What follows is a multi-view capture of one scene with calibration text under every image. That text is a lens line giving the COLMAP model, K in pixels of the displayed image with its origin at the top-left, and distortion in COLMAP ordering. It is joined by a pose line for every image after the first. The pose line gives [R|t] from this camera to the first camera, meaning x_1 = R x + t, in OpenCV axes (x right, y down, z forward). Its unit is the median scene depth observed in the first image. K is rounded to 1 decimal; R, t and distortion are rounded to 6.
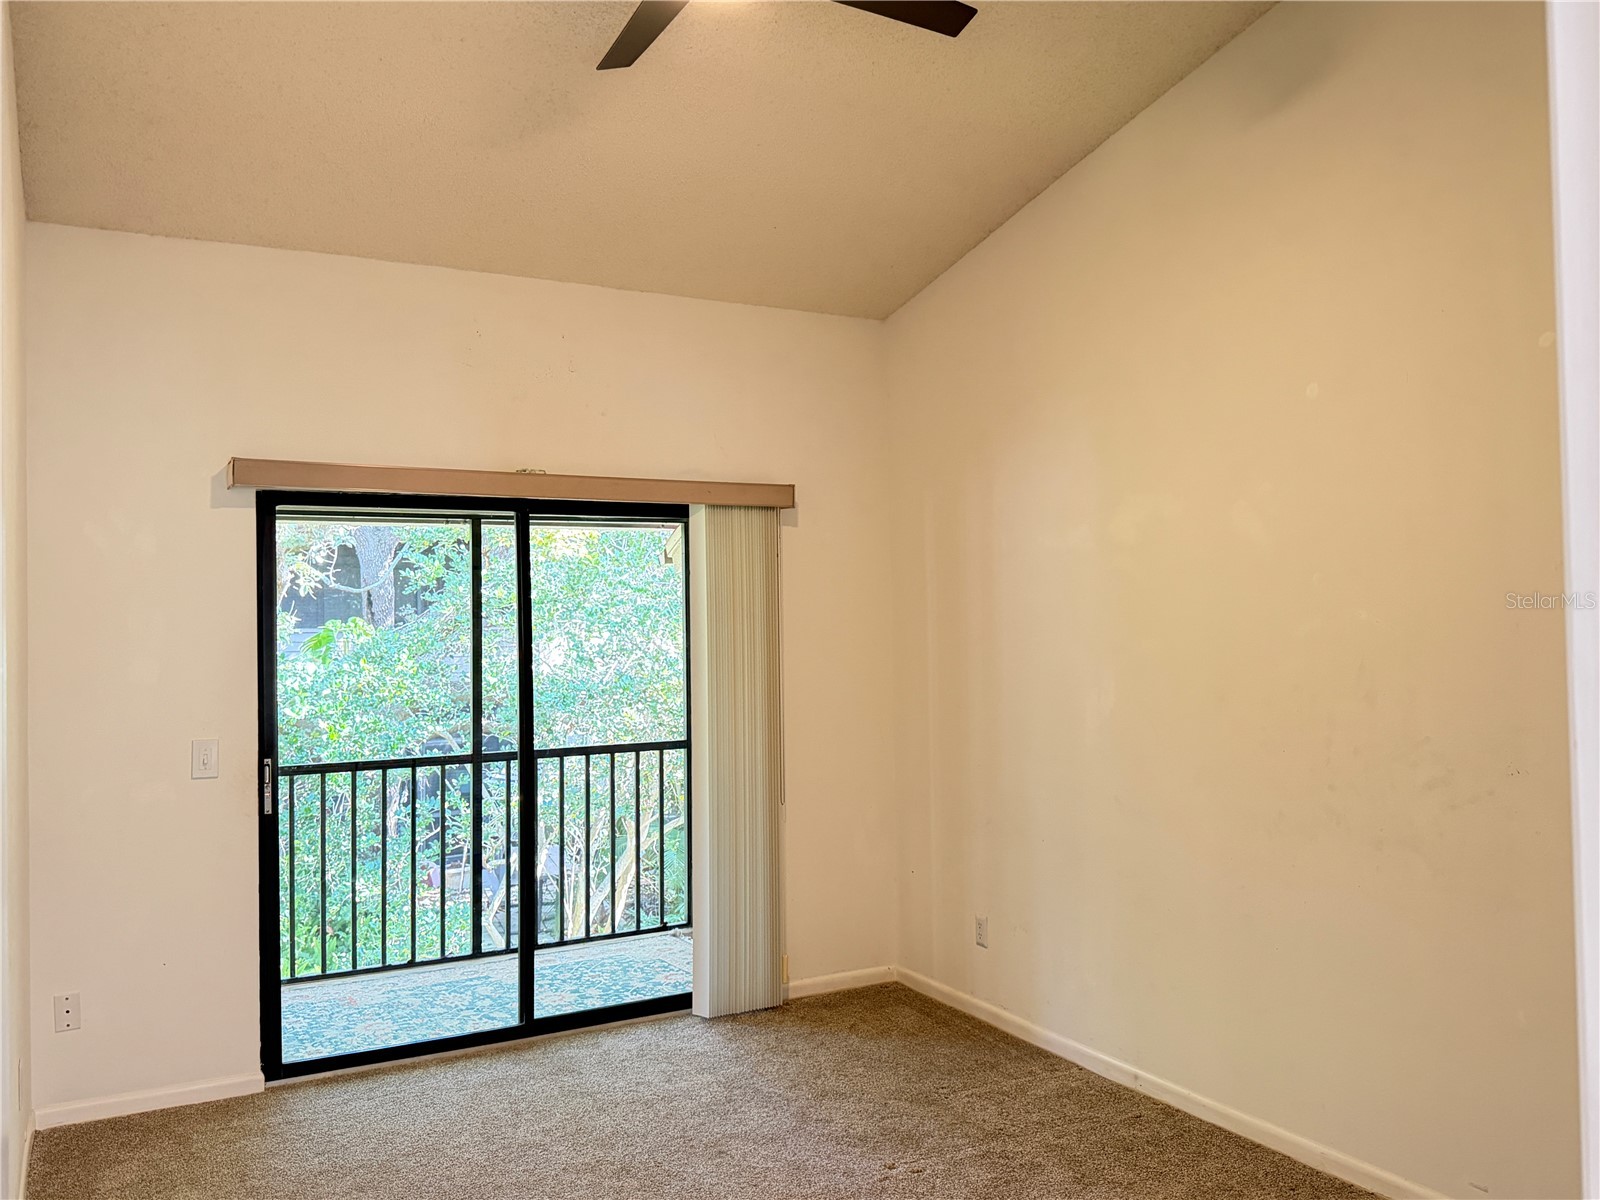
lens RADIAL K [[1374.1, 0, 814.4], [0, 1374.1, 601.1], [0, 0, 1]] dist [0.121523, -0.003906]
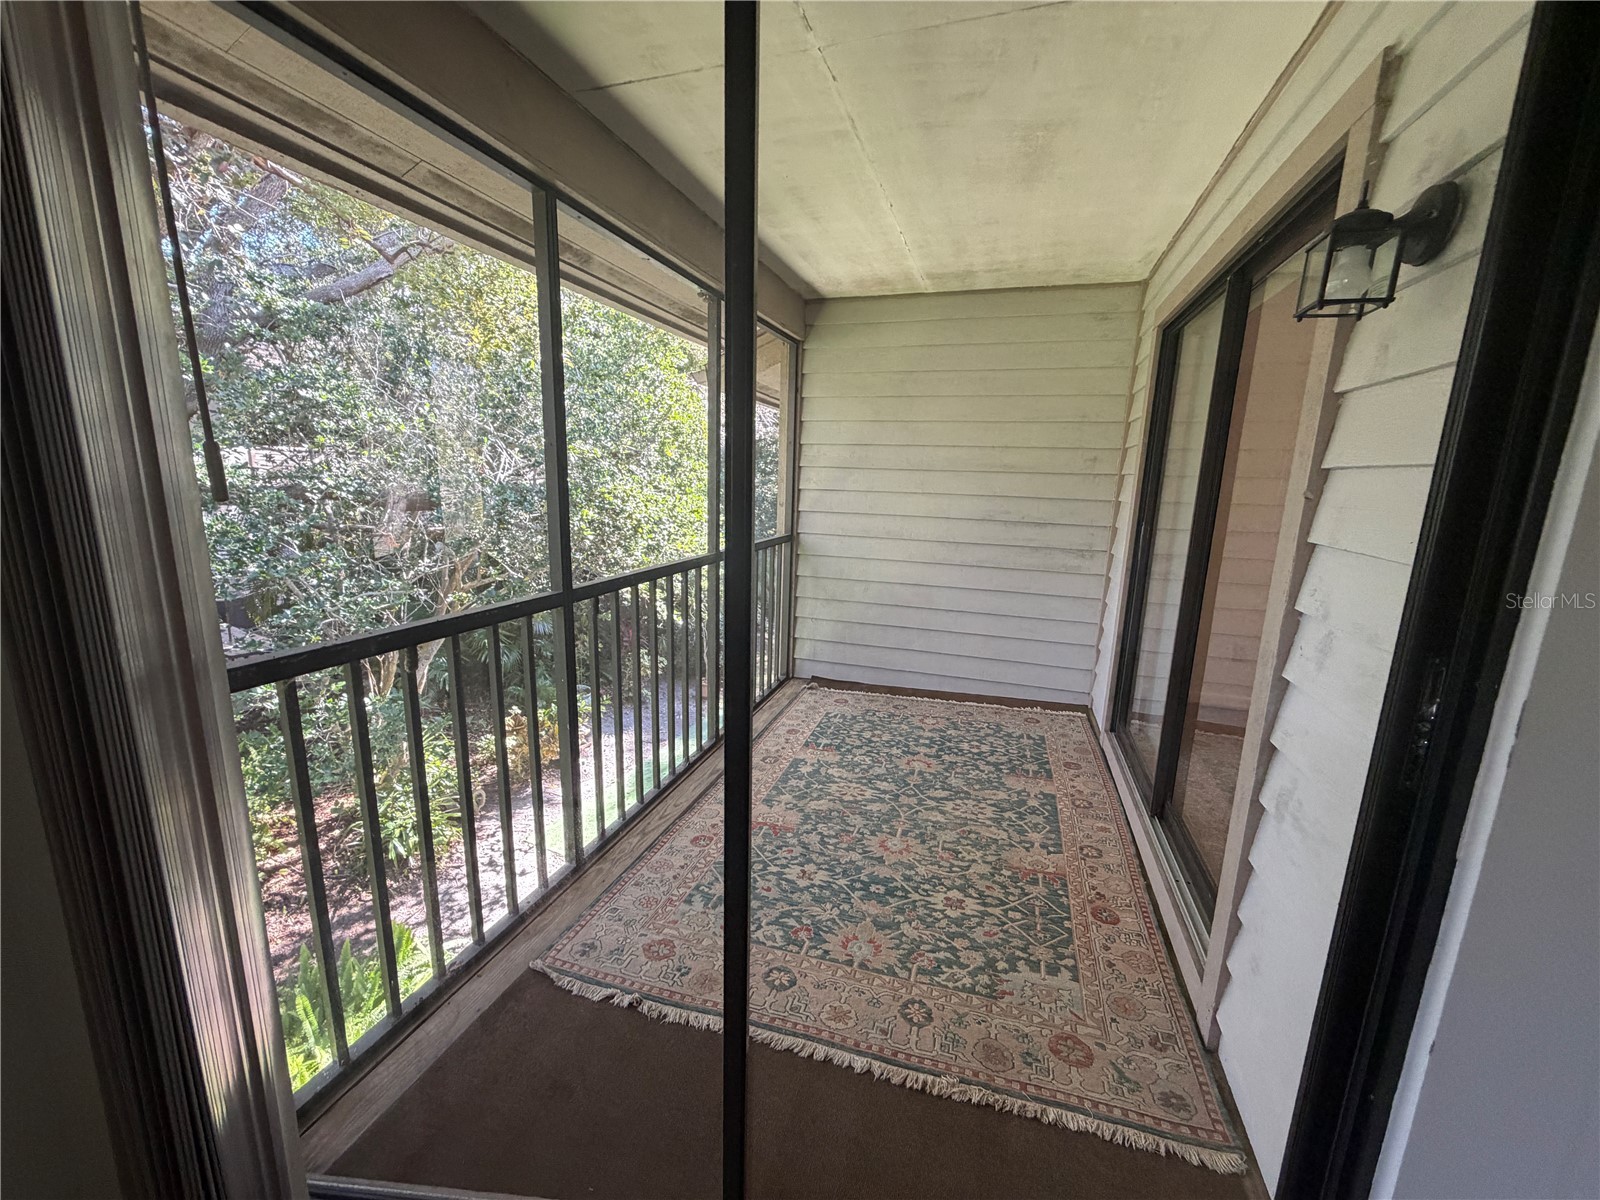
lens RADIAL K [[632.2, 0, 789.9], [0, 632.2, 603.4], [0, 0, 1]] dist [-0.003157, 0.000922]
pose [[0.714689, -0.105947, 0.691372, -0.391830], [-0.048385, 0.978605, 0.199979, 0.040501], [-0.697767, -0.176374, 0.694271, 0.486250]]
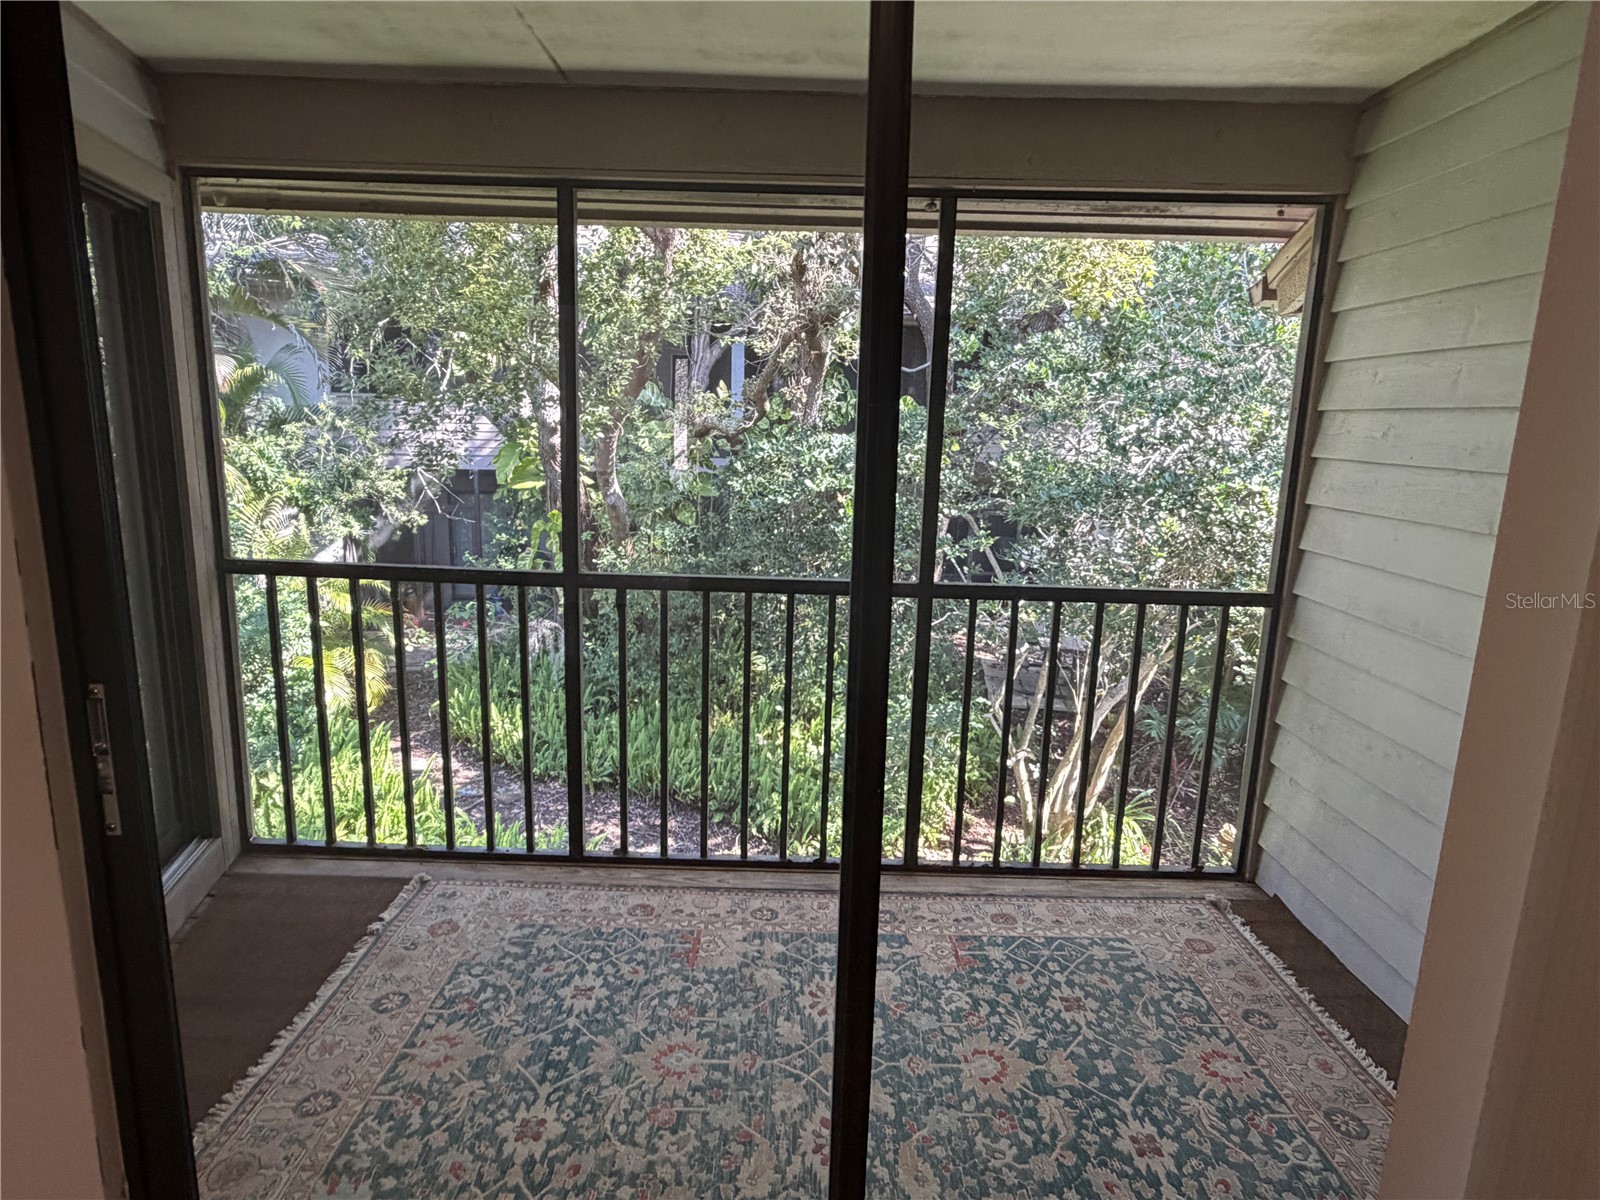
lens RADIAL K [[946.1, 0, 822.6], [0, 946.1, 609.3], [0, 0, 1]] dist [-0.001083, -0.002039]
pose [[0.890399, 0.133592, -0.435136, -0.070323], [-0.039584, 0.975066, 0.218358, 0.021918], [0.453457, -0.177201, 0.873485, 0.445934]]
